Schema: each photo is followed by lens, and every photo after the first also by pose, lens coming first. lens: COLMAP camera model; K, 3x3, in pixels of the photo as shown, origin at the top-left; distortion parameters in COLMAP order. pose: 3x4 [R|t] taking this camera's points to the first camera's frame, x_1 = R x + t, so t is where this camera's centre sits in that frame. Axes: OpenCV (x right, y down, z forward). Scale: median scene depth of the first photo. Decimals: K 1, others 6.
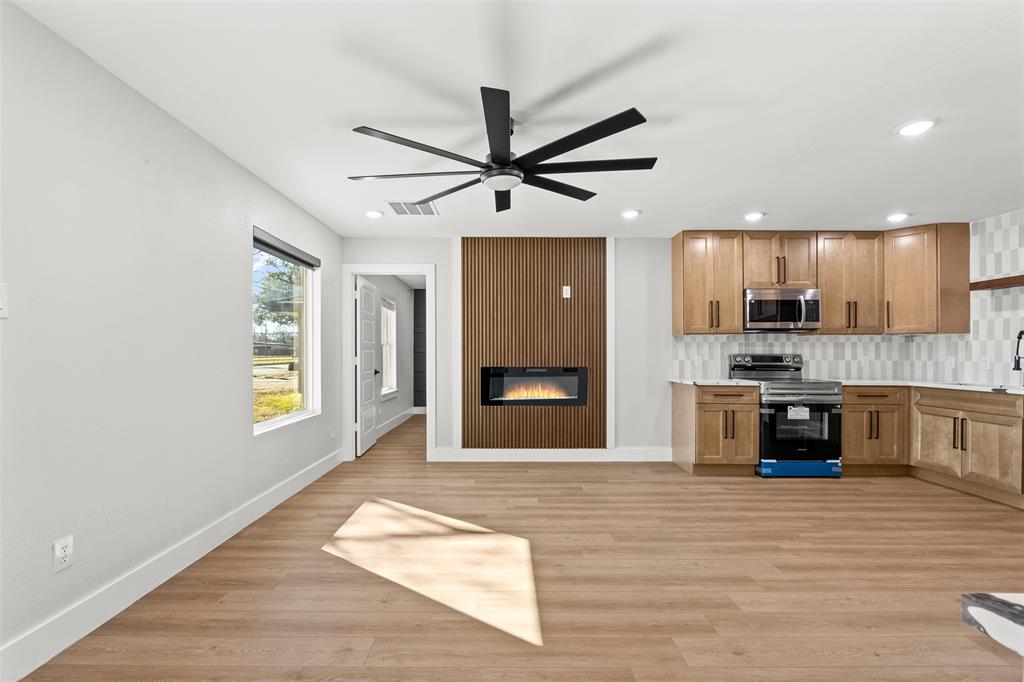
lens RADIAL K [[454.5, 0, 502.6], [0, 454.5, 352.0], [0, 0, 1]] dist [-0.002849, 0.000271]
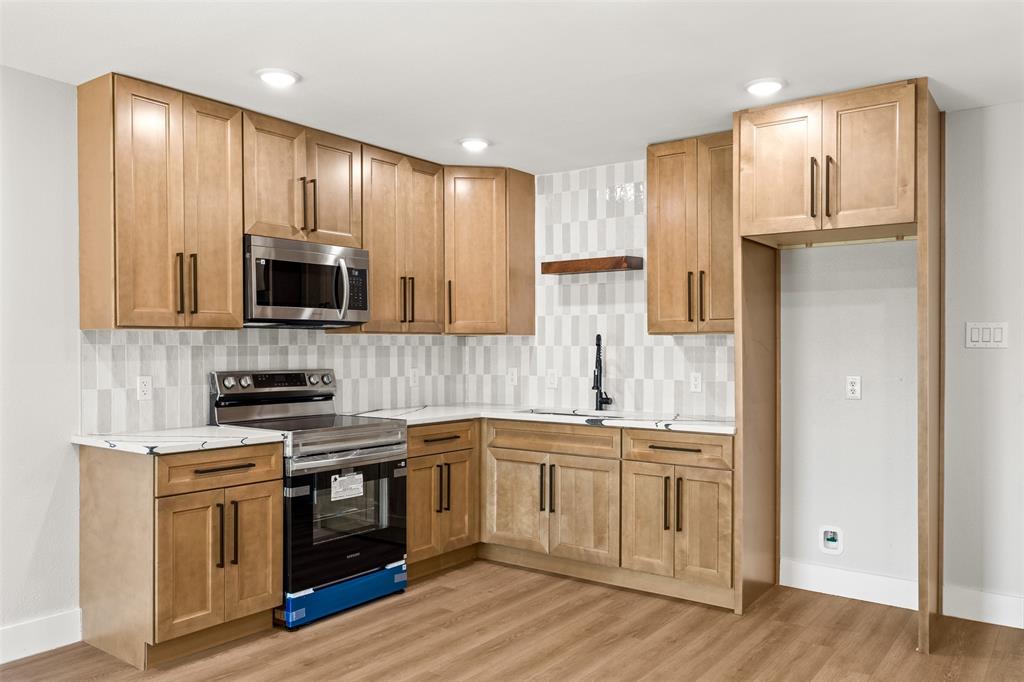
lens RADIAL K [[780.8, 0, 509.2], [0, 780.8, 355.7], [0, 0, 1]] dist [0.002011, 0.002248]
pose [[0.598616, -0.010415, 0.800969, 0.052600], [-0.001429, 0.999900, 0.014070, -0.026976], [-0.801035, -0.009567, 0.598541, 0.323004]]
